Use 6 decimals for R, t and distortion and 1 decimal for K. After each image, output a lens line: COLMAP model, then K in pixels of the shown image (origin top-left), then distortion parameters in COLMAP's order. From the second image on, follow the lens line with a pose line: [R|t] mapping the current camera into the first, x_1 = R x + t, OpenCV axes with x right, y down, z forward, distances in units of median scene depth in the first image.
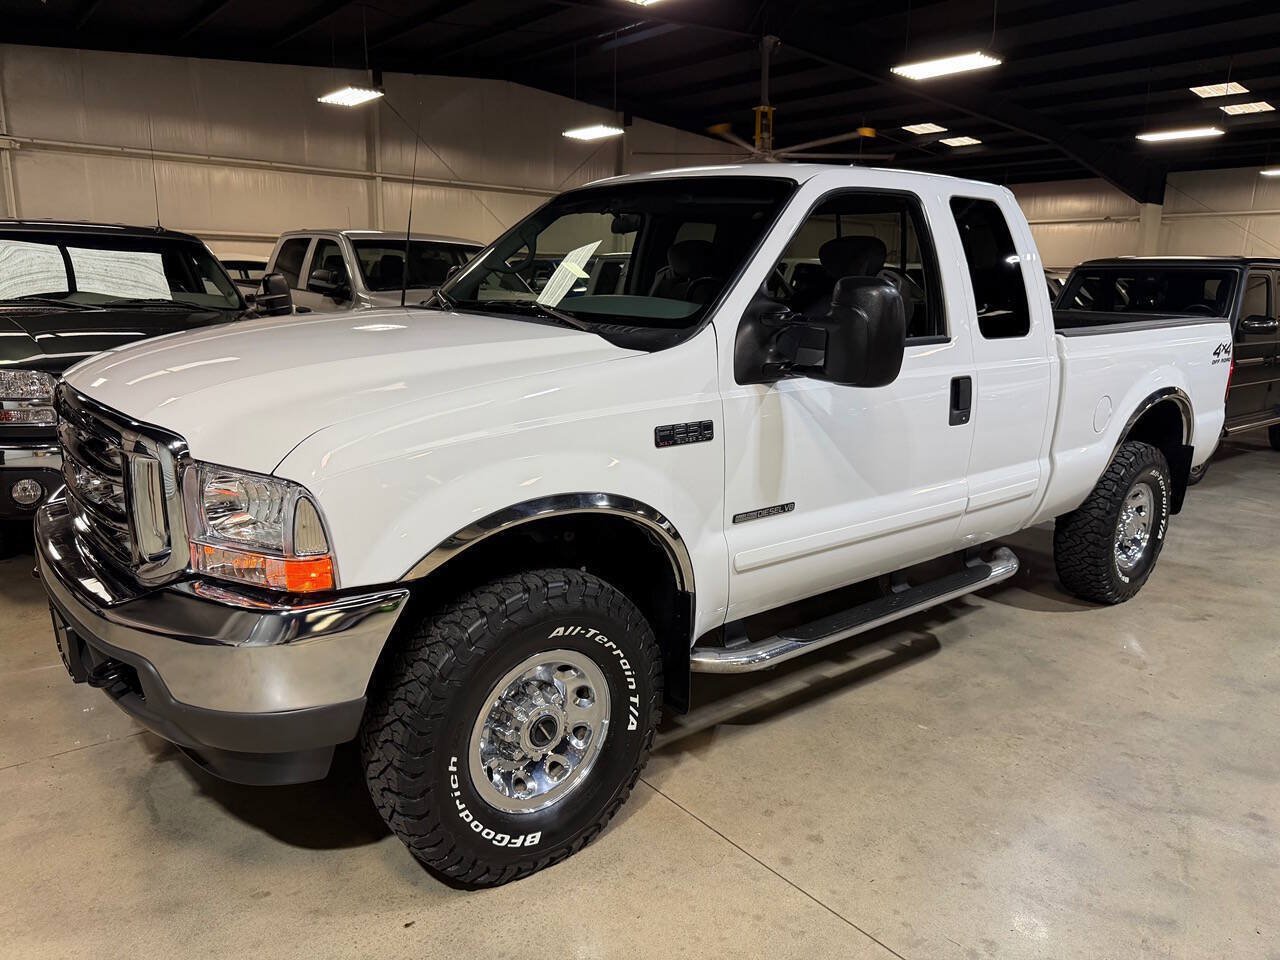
lens RADIAL K [[894.9, 0, 637.6], [0, 894.9, 489.2], [0, 0, 1]] dist [0.047648, -0.063104]
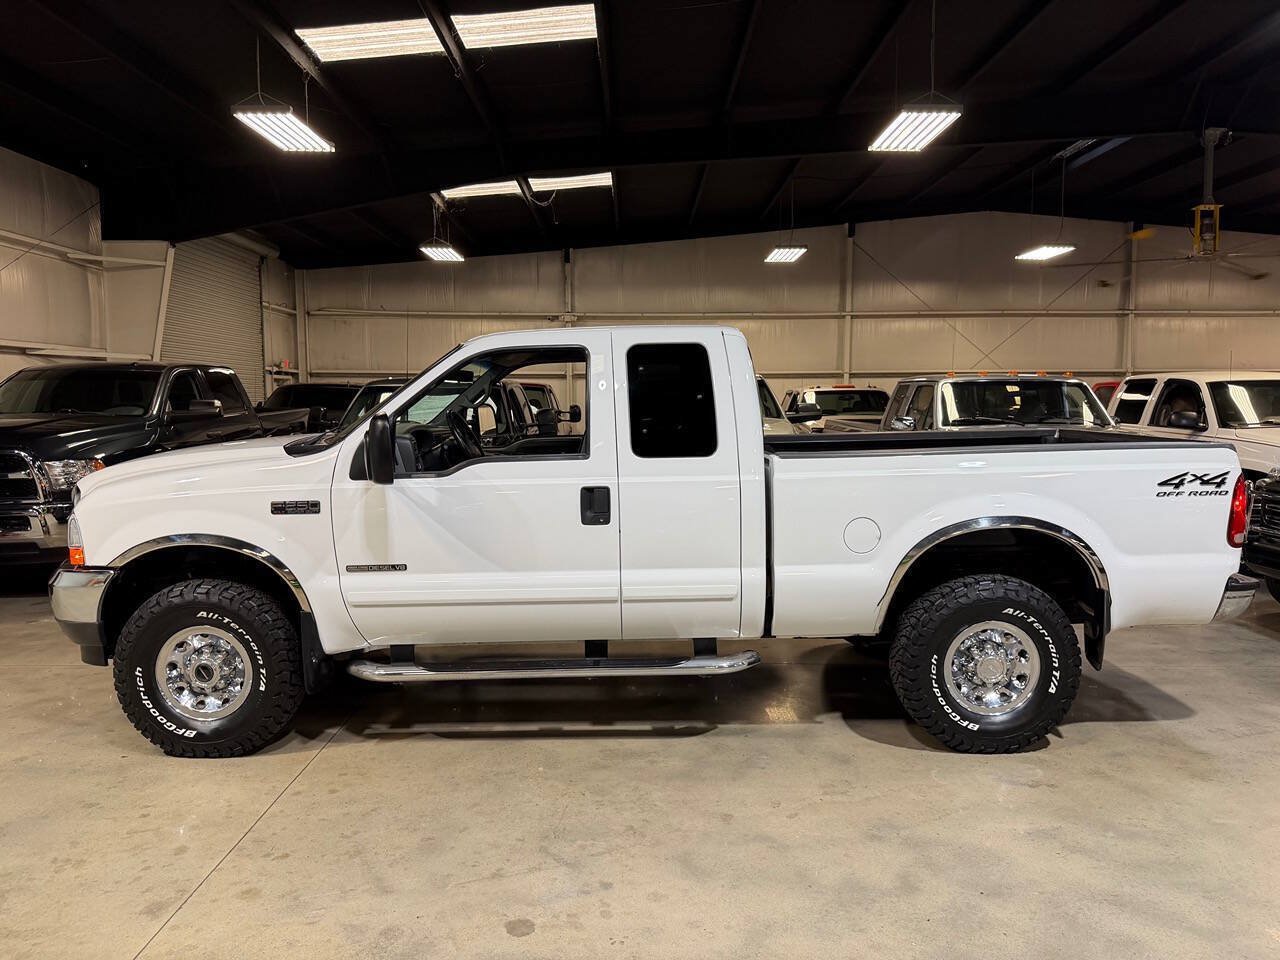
lens RADIAL K [[894.9, 0, 637.6], [0, 894.9, 489.2], [0, 0, 1]] dist [0.047648, -0.063104]
pose [[0.779092, 0.037917, -0.625762, 1.144538], [-0.121321, 0.988419, -0.091156, -0.015944], [0.615059, 0.146937, 0.774669, 0.080864]]
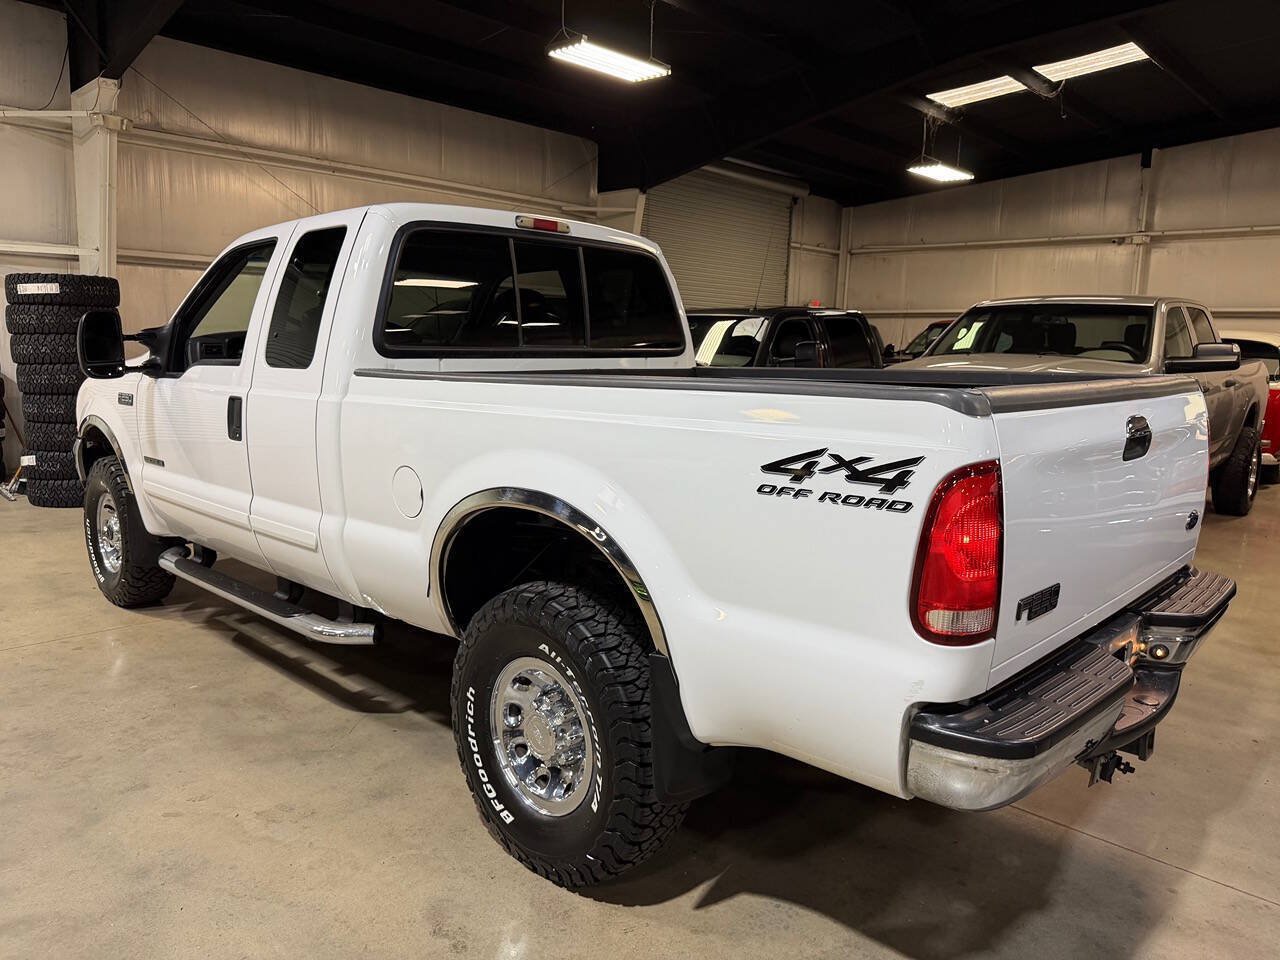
lens RADIAL K [[894.9, 0, 637.6], [0, 894.9, 489.2], [0, 0, 1]] dist [0.047648, -0.063104]
pose [[0.125929, 0.140838, -0.981991, 1.482837], [-0.242235, 0.964273, 0.107233, -0.247459], [0.962010, 0.224369, 0.155546, 1.292950]]
